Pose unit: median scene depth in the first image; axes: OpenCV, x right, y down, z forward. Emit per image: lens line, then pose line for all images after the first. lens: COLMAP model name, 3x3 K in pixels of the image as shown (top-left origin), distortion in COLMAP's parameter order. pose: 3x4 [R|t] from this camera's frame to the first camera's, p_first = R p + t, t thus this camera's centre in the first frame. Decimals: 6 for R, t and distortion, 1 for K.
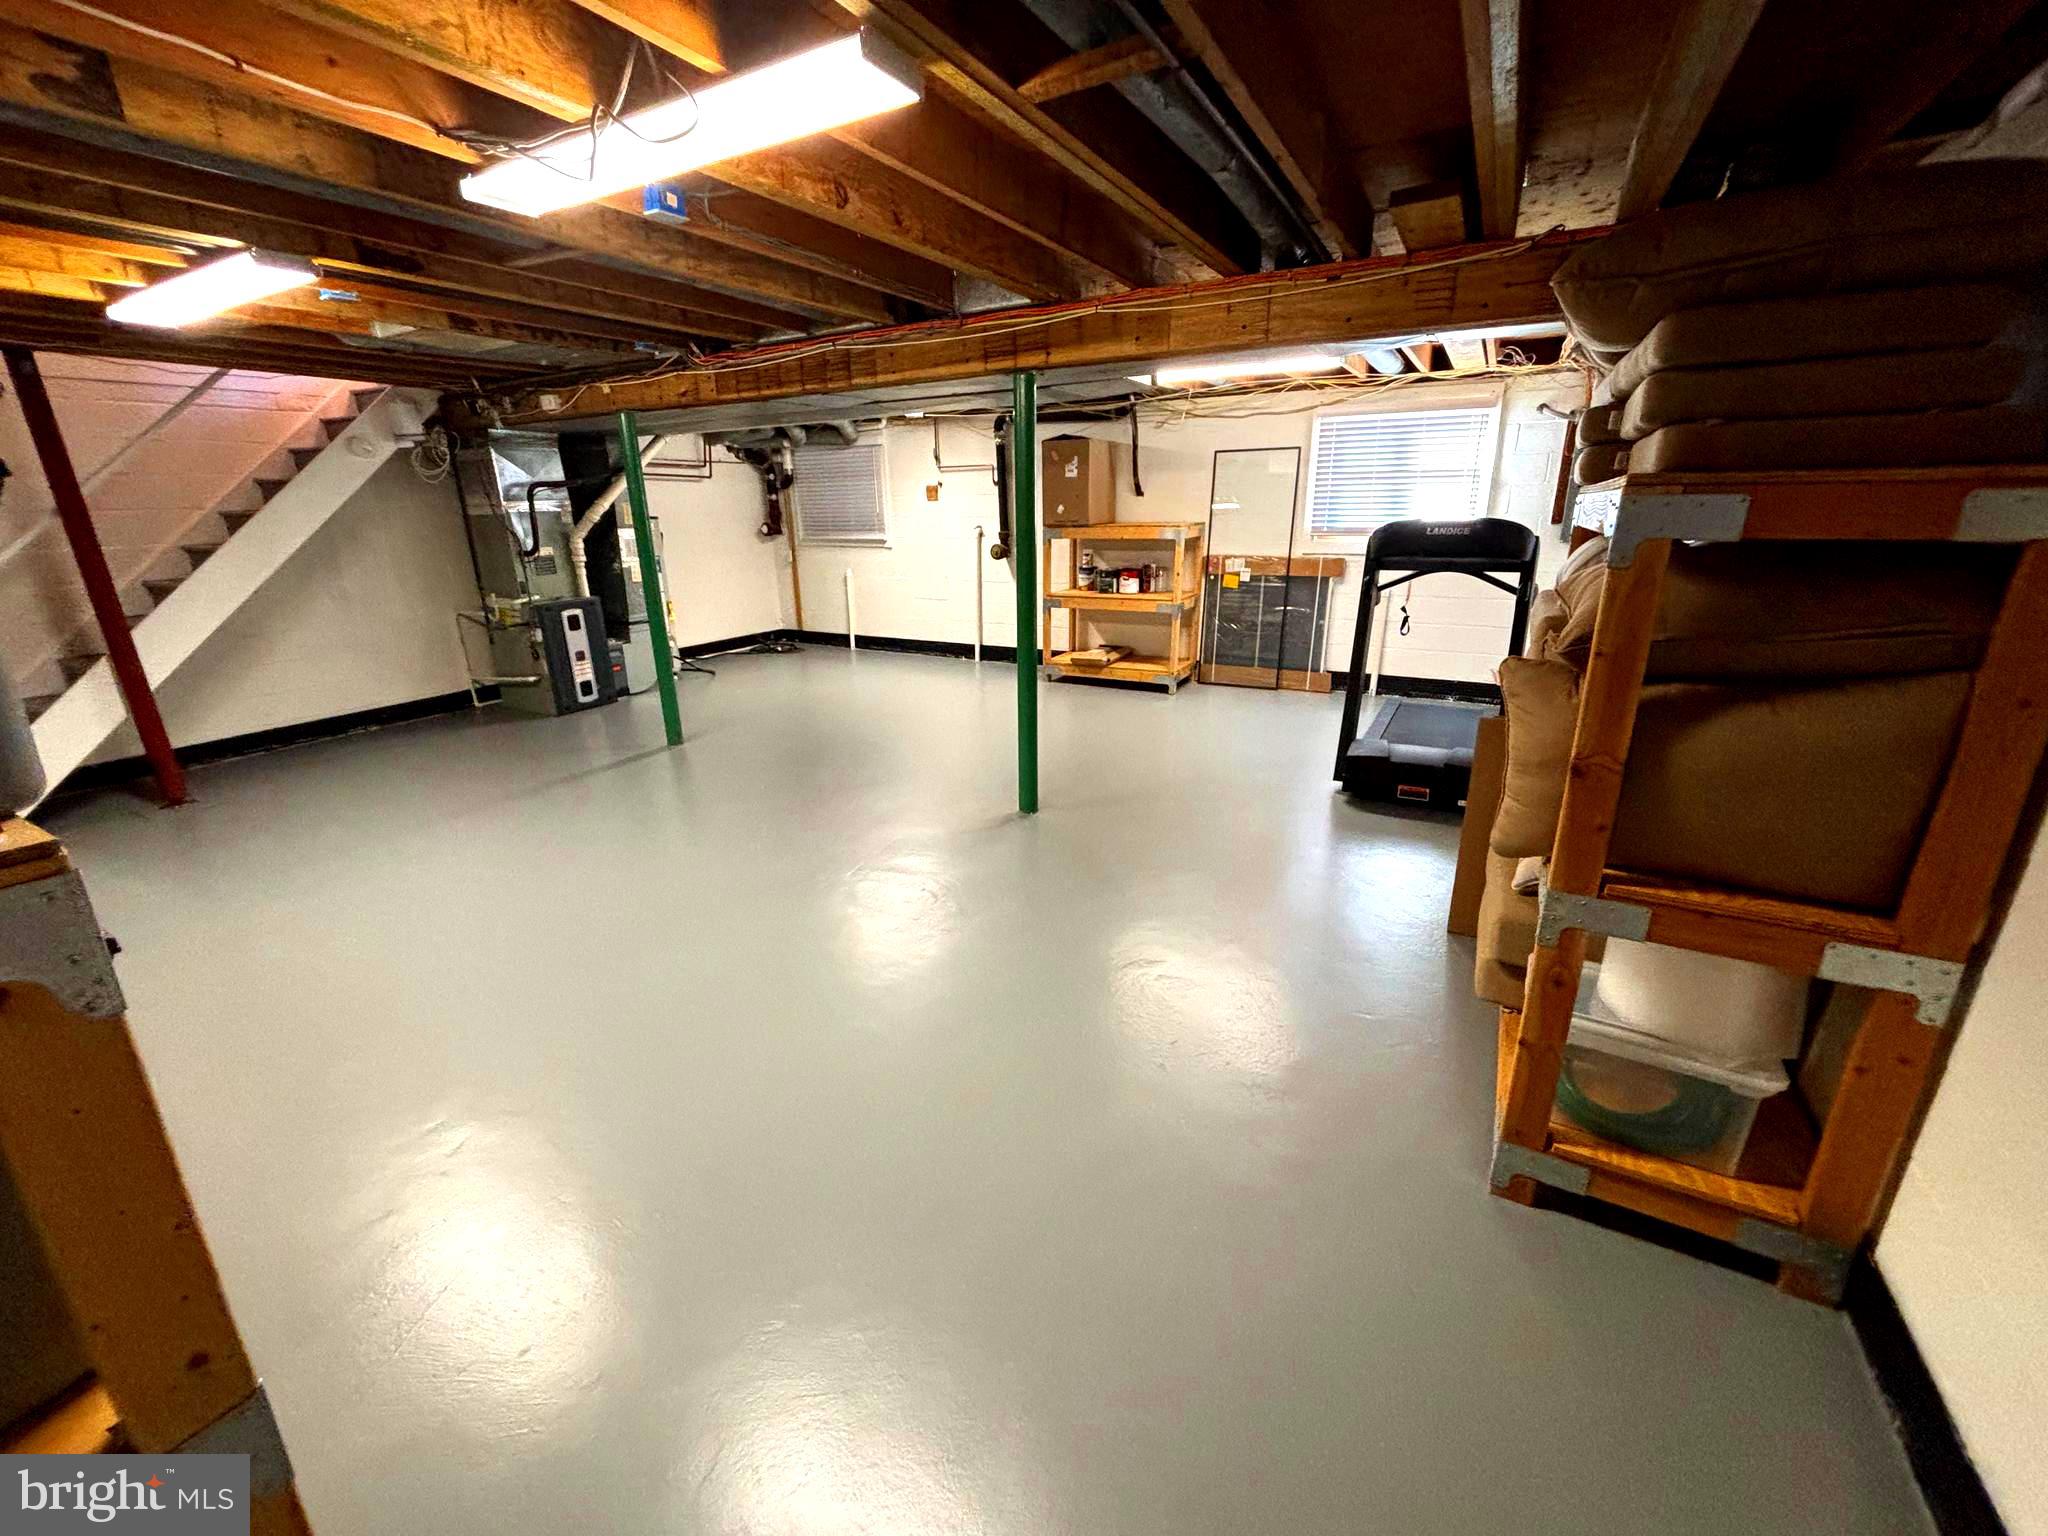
lens RADIAL K [[822.1, 0, 1024.0], [0, 822.1, 768.0], [0, 0, 1]] dist [0.000430, -0.000112]
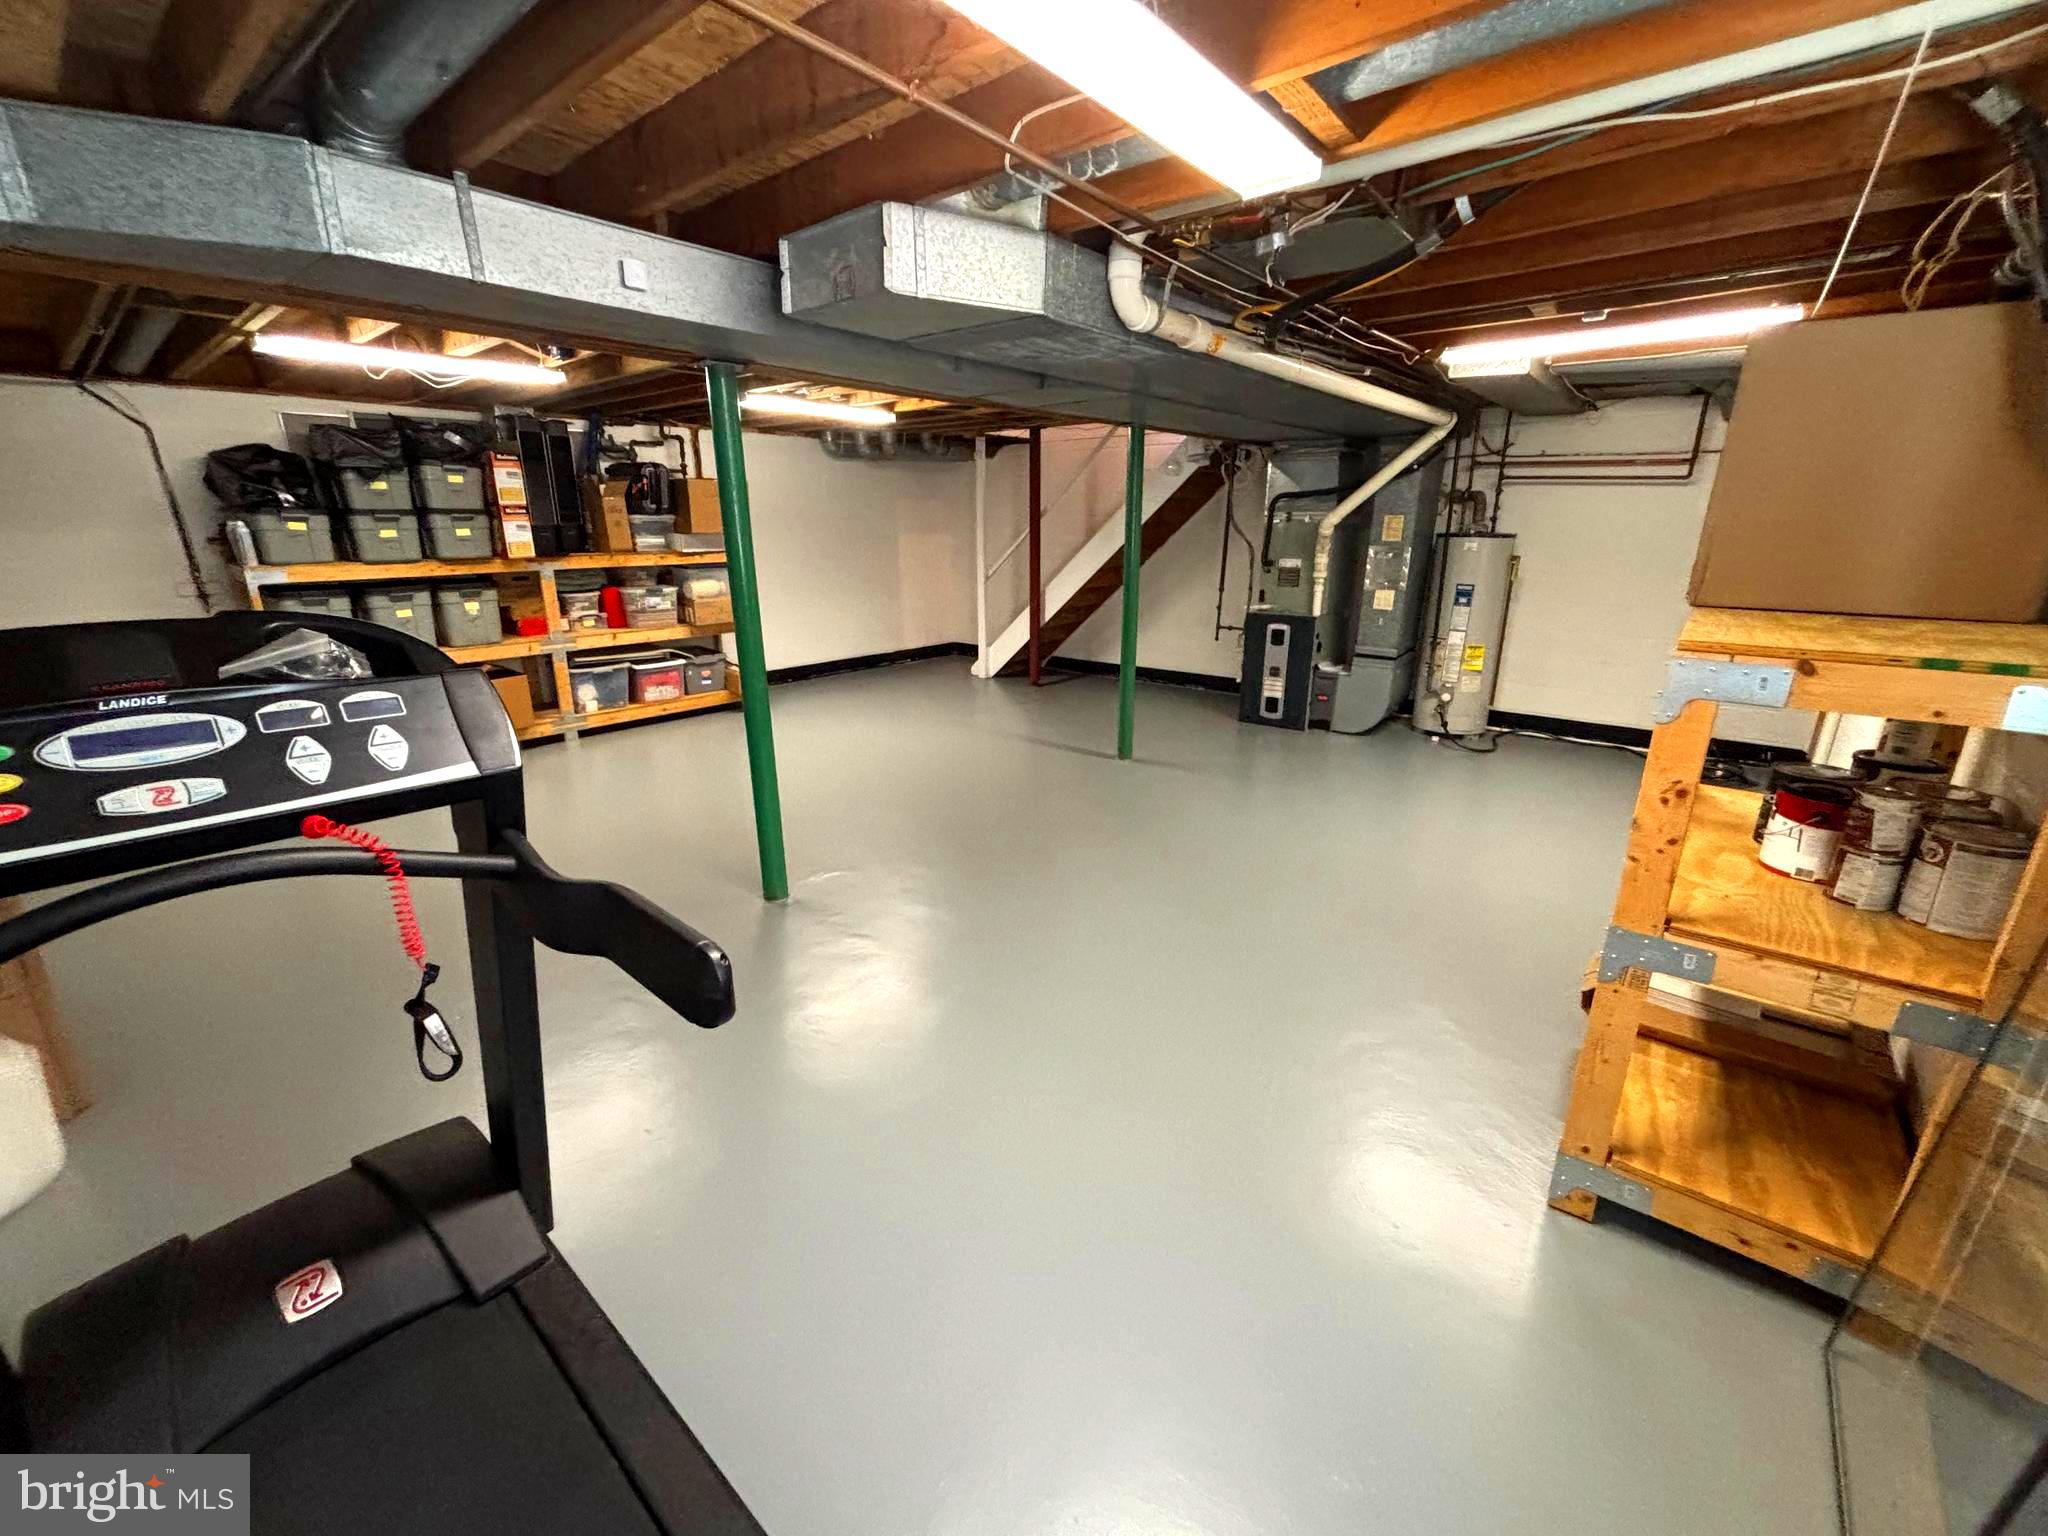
lens RADIAL K [[822.1, 0, 1024.0], [0, 822.1, 768.0], [0, 0, 1]] dist [0.000430, -0.000112]
pose [[-0.184591, 0.306057, -0.933946, 0.426235], [-0.301368, 0.886872, 0.350195, -0.266766], [0.935470, 0.346104, -0.071473, 0.775462]]
